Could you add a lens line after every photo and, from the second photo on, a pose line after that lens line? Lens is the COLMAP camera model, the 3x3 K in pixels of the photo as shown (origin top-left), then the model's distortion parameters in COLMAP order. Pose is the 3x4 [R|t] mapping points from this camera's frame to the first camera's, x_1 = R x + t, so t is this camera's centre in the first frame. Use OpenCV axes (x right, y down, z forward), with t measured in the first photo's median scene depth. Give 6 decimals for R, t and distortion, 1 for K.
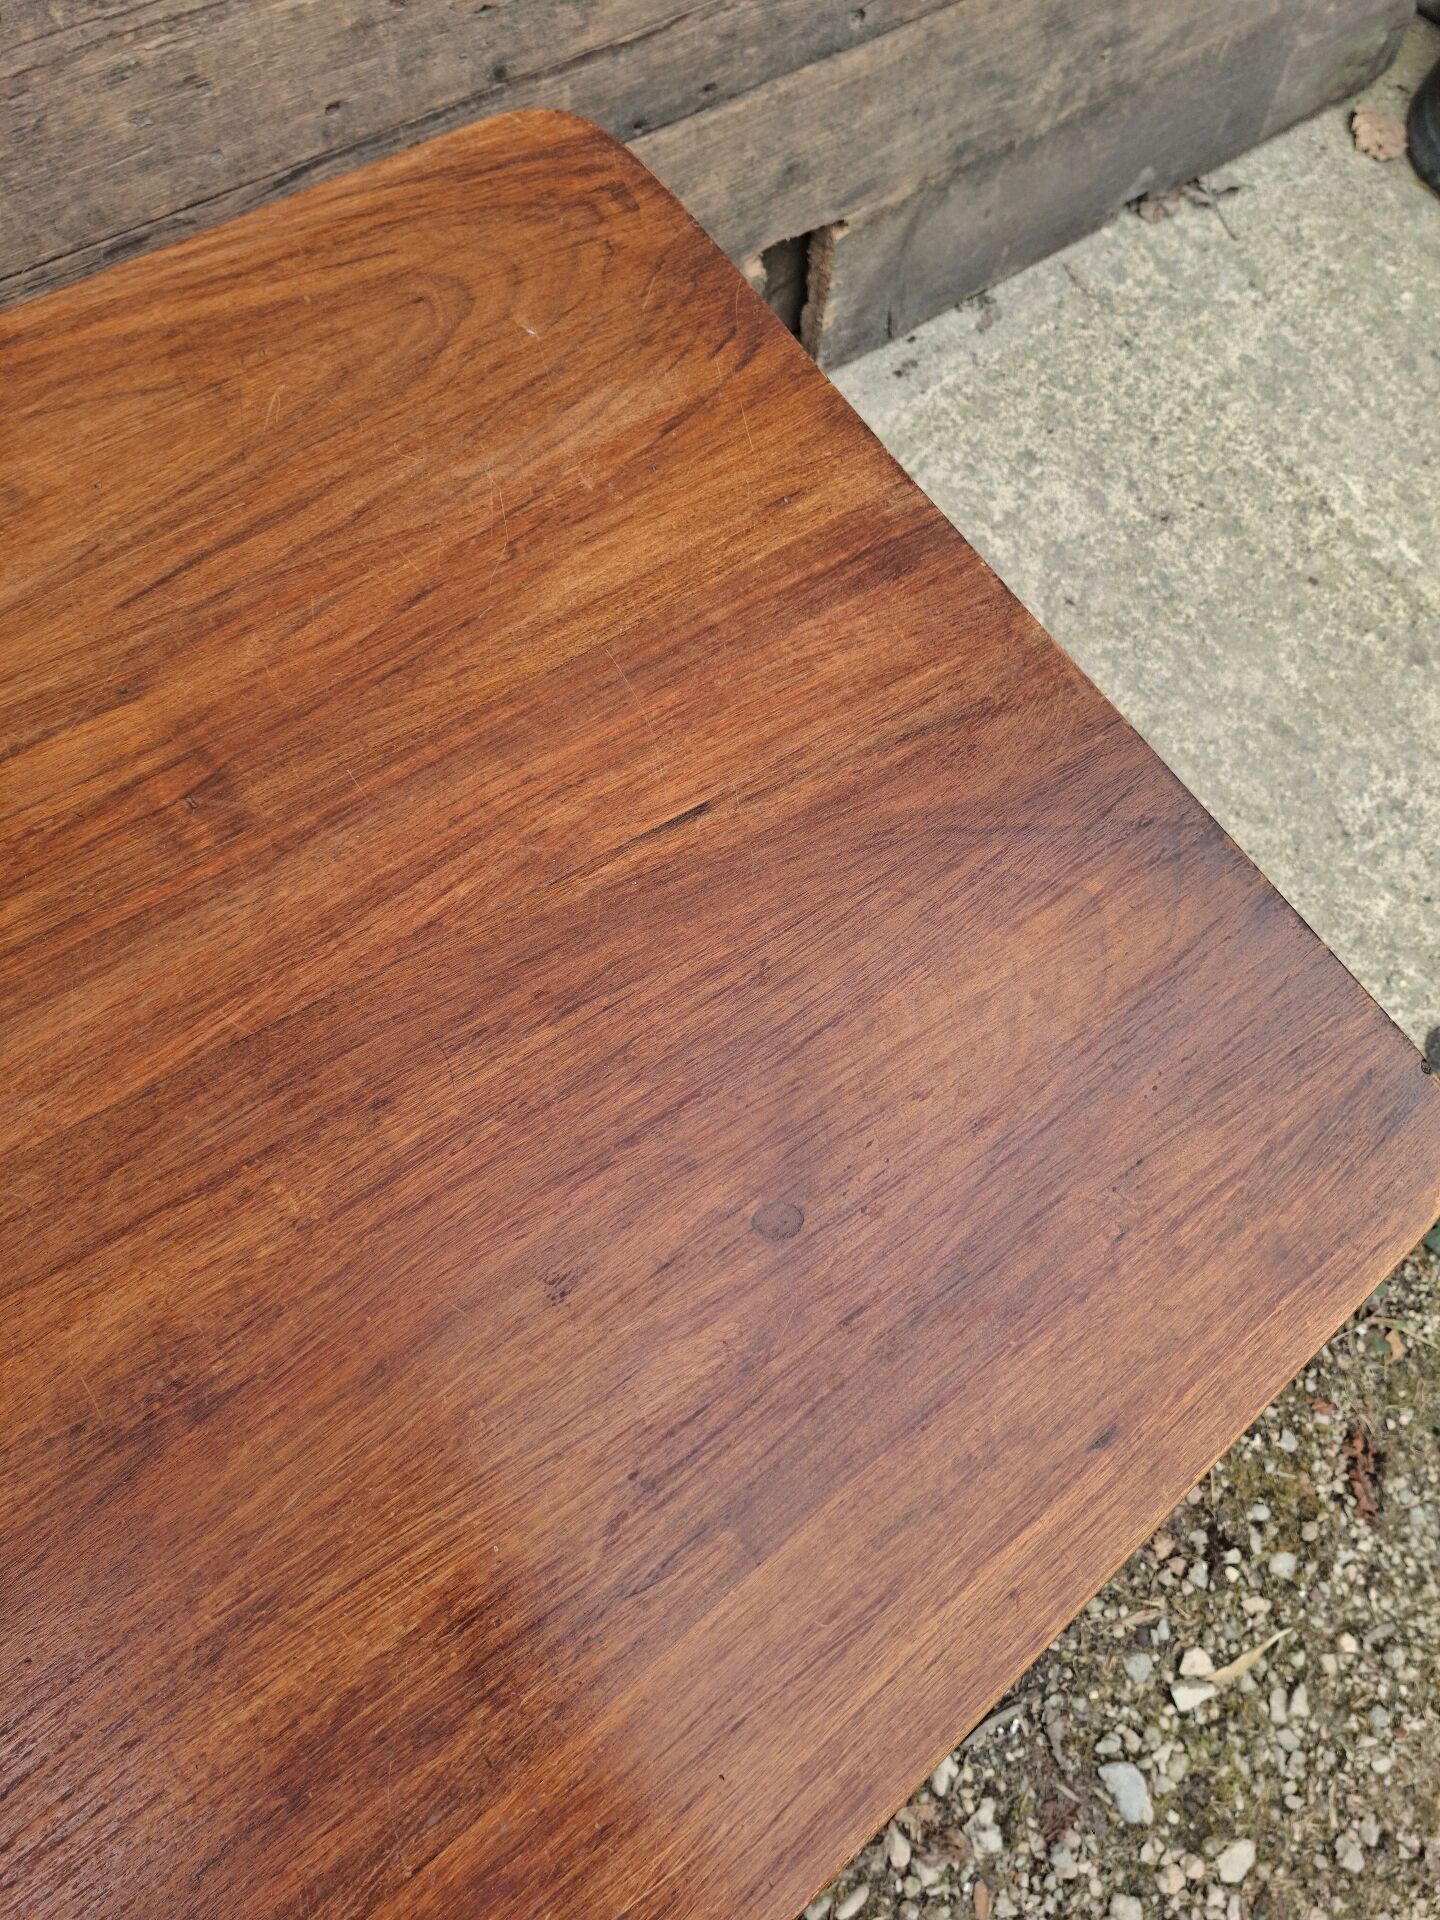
lens RADIAL K [[1341.5, 0, 743.0], [0, 1341.5, 972.1], [0, 0, 1]] dist [0.057147, -0.070517]
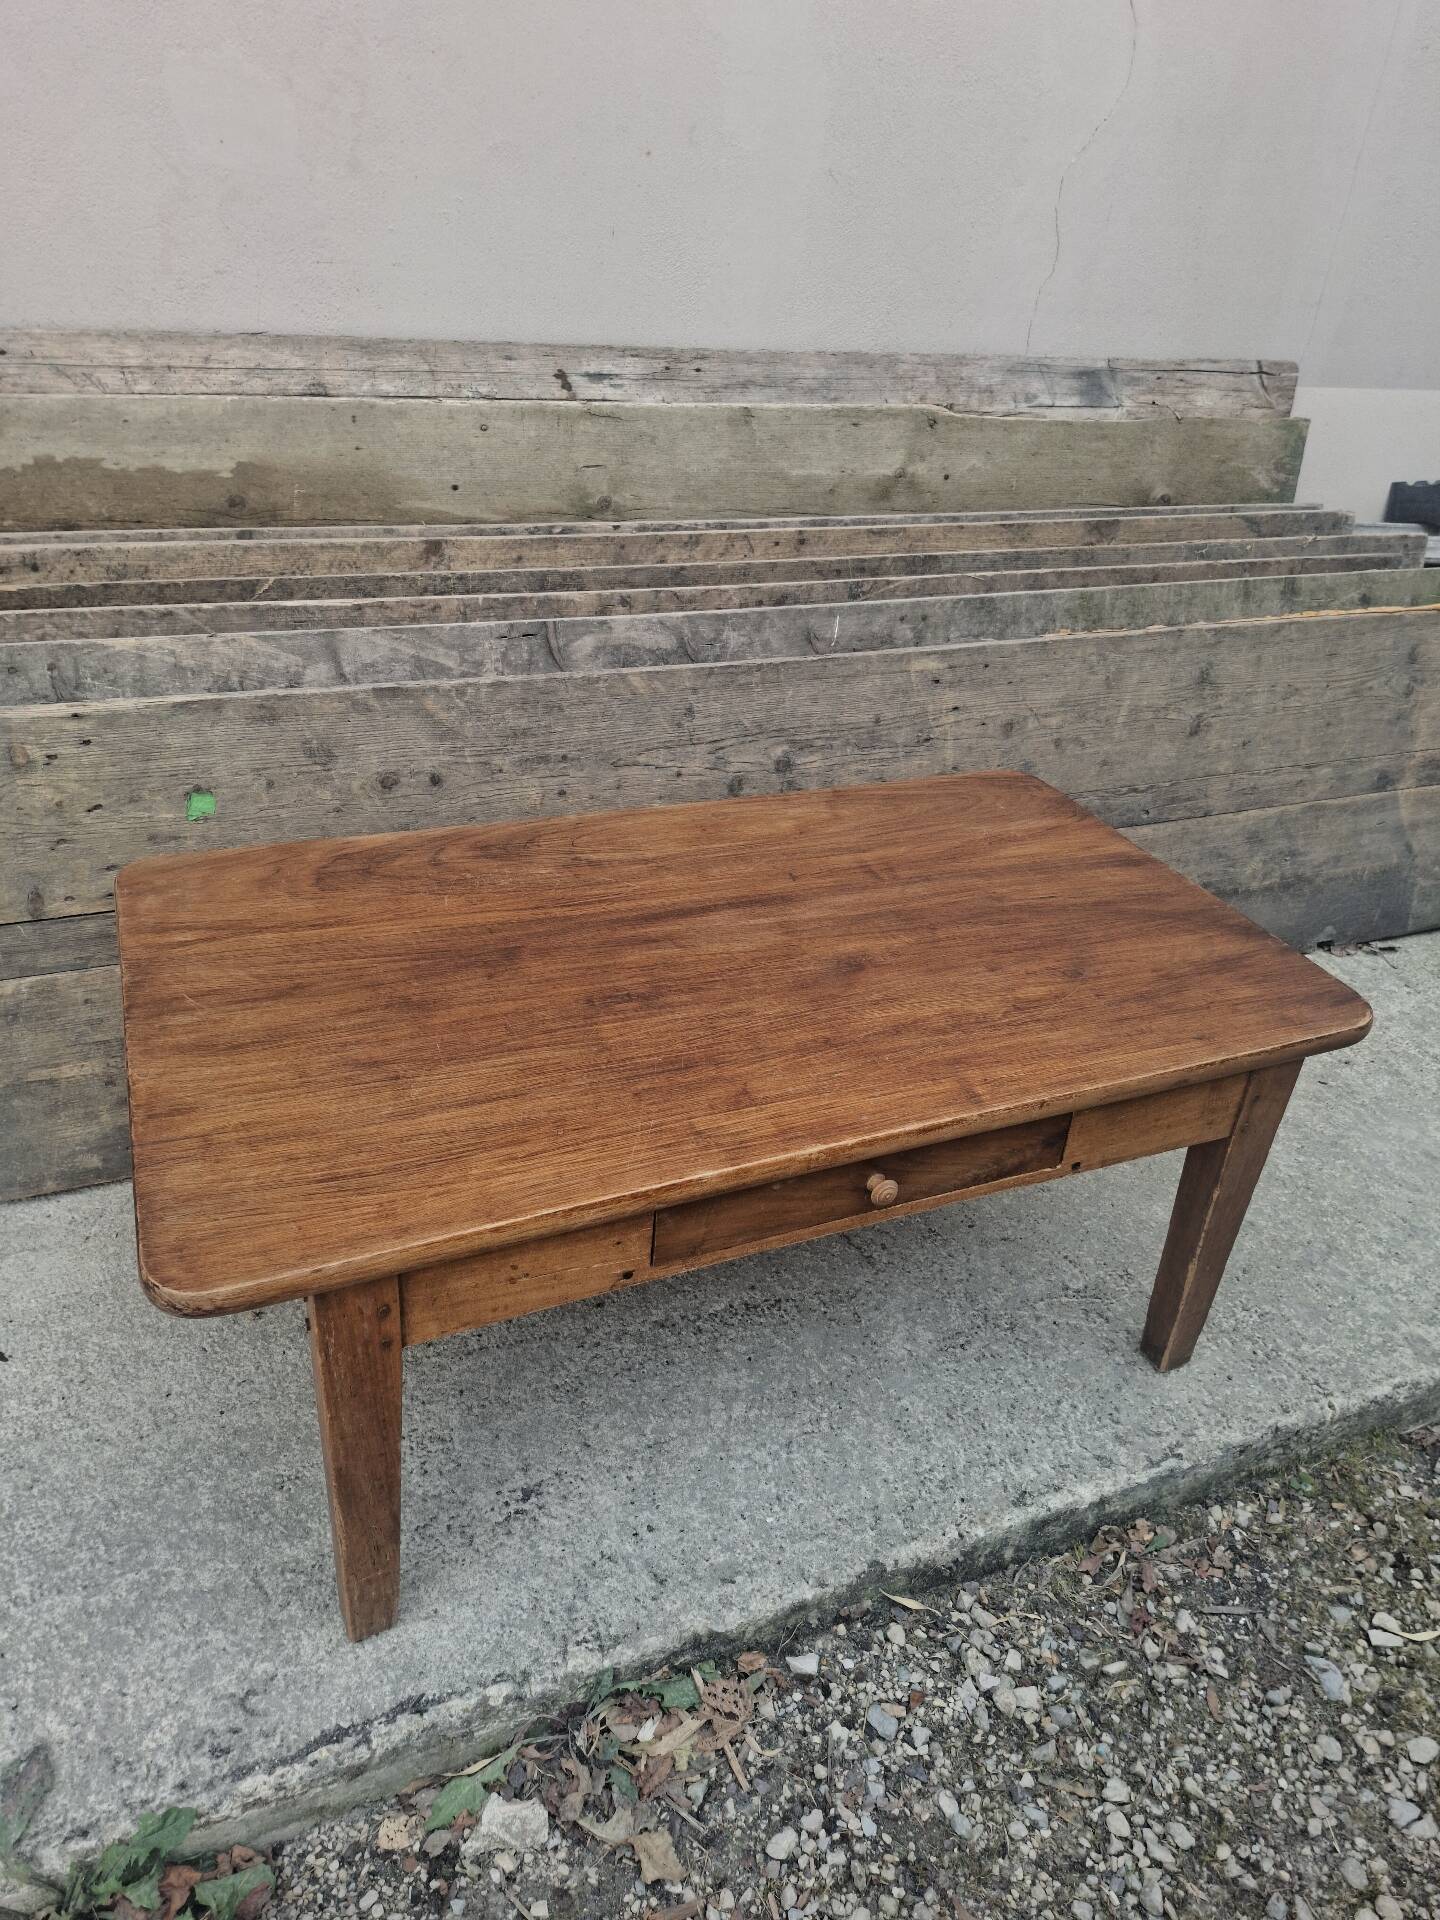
lens RADIAL K [[1341.5, 0, 699.1], [0, 1341.5, 932.8], [0, 0, 1]] dist [0.057147, -0.070517]
pose [[0.950720, 0.029594, -0.308634, 0.076245], [-0.231955, 0.728421, -0.644670, 1.068417], [0.205737, 0.684490, 0.699389, -0.597372]]
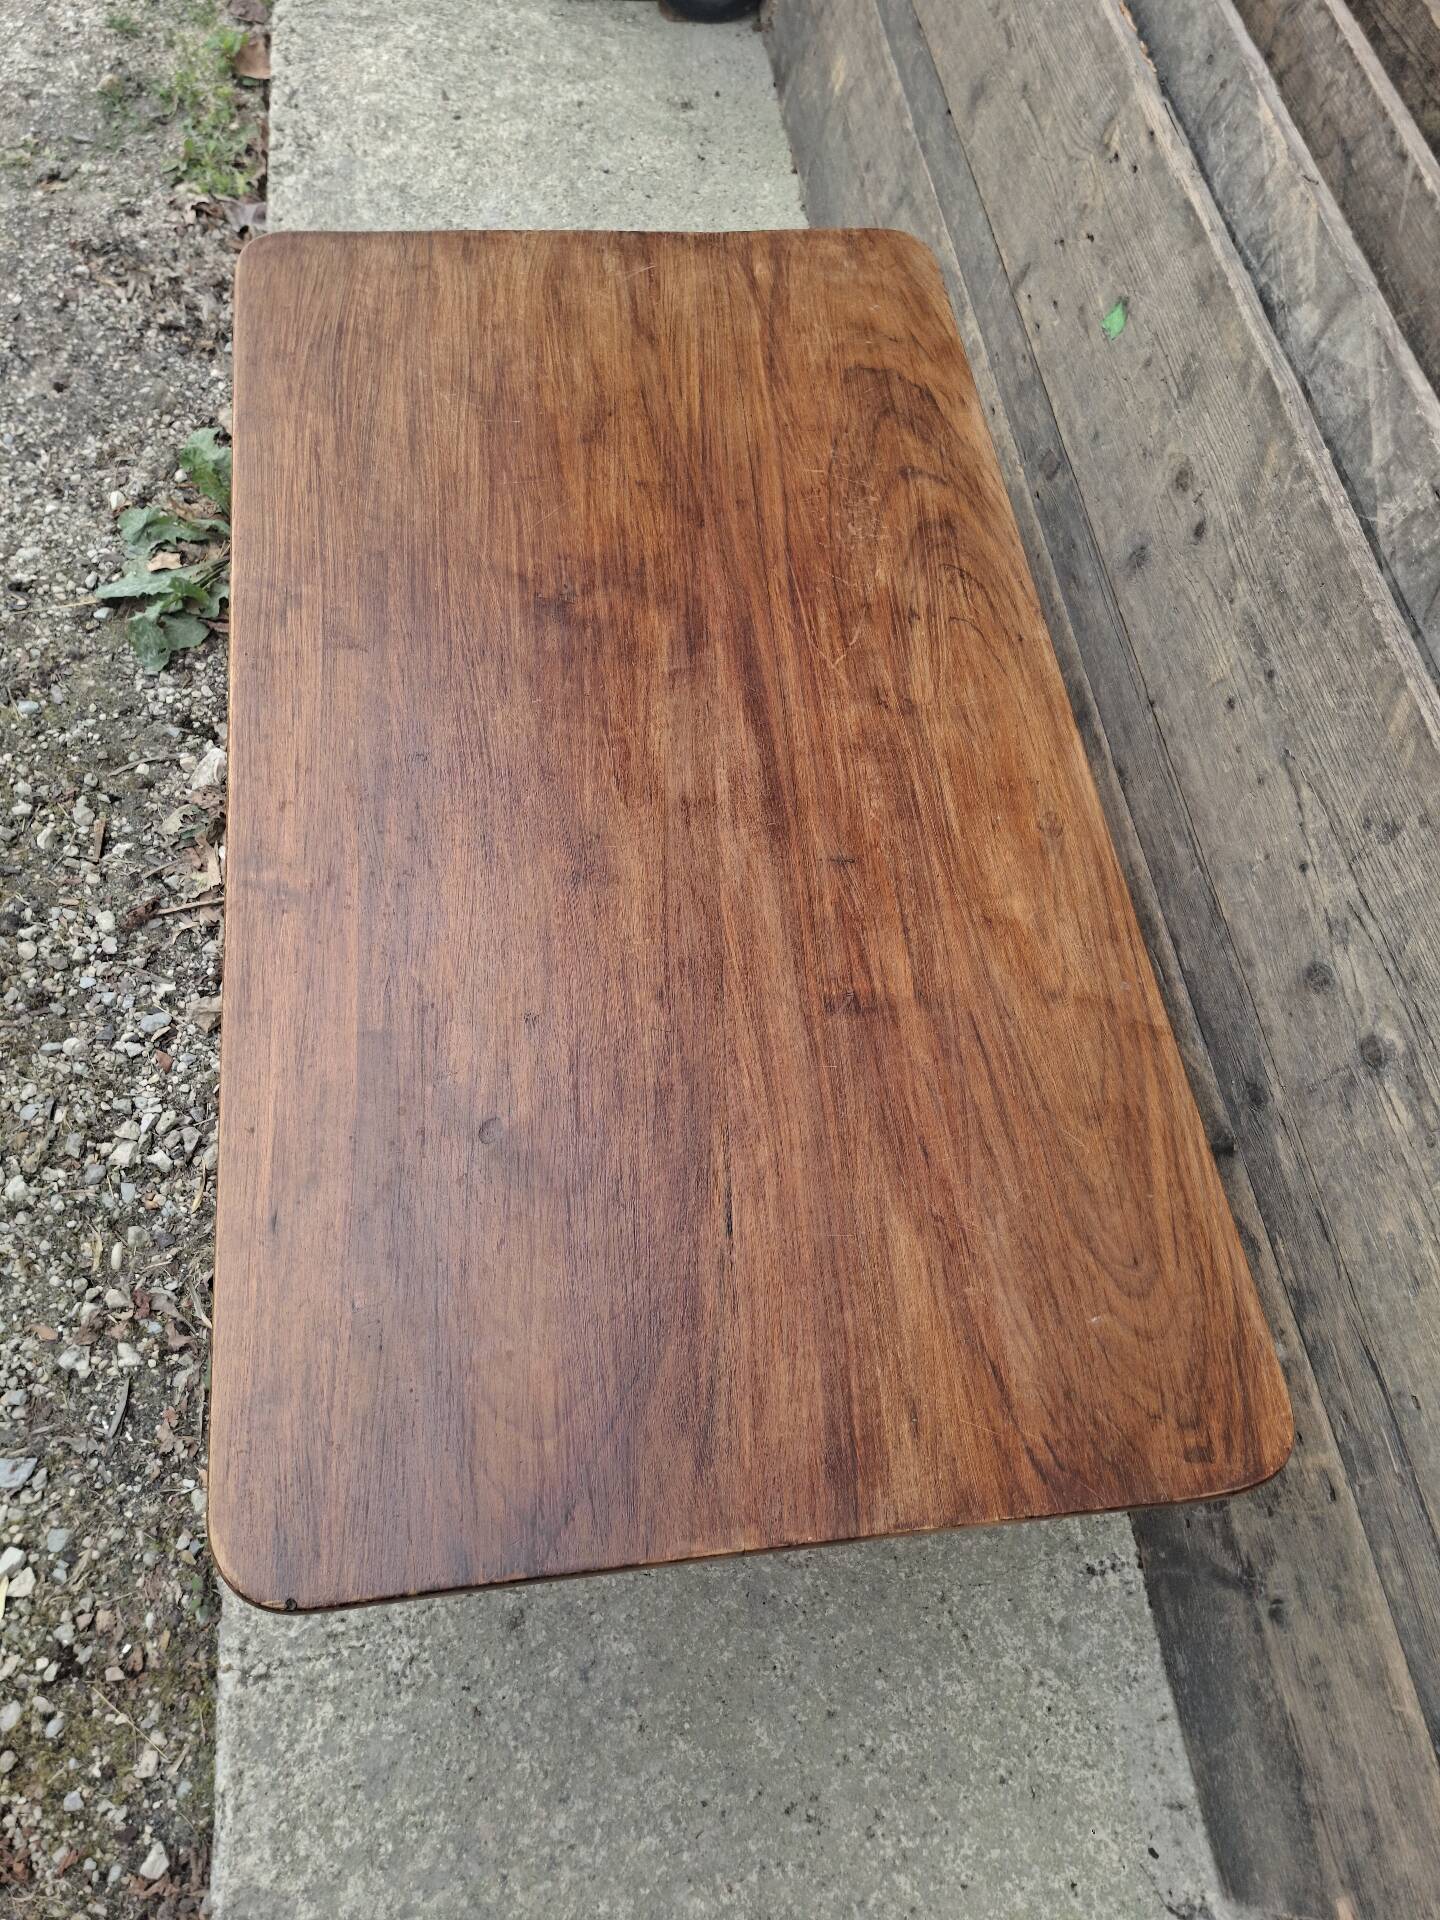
lens RADIAL K [[1341.5, 0, 720.5], [0, 1341.5, 959.0], [0, 0, 1]] dist [0.057147, -0.070517]
pose [[-0.496152, 0.629268, -0.598210, 0.405378], [-0.863349, -0.284573, 0.416710, -0.383117], [0.091988, 0.723215, 0.684469, -0.179677]]
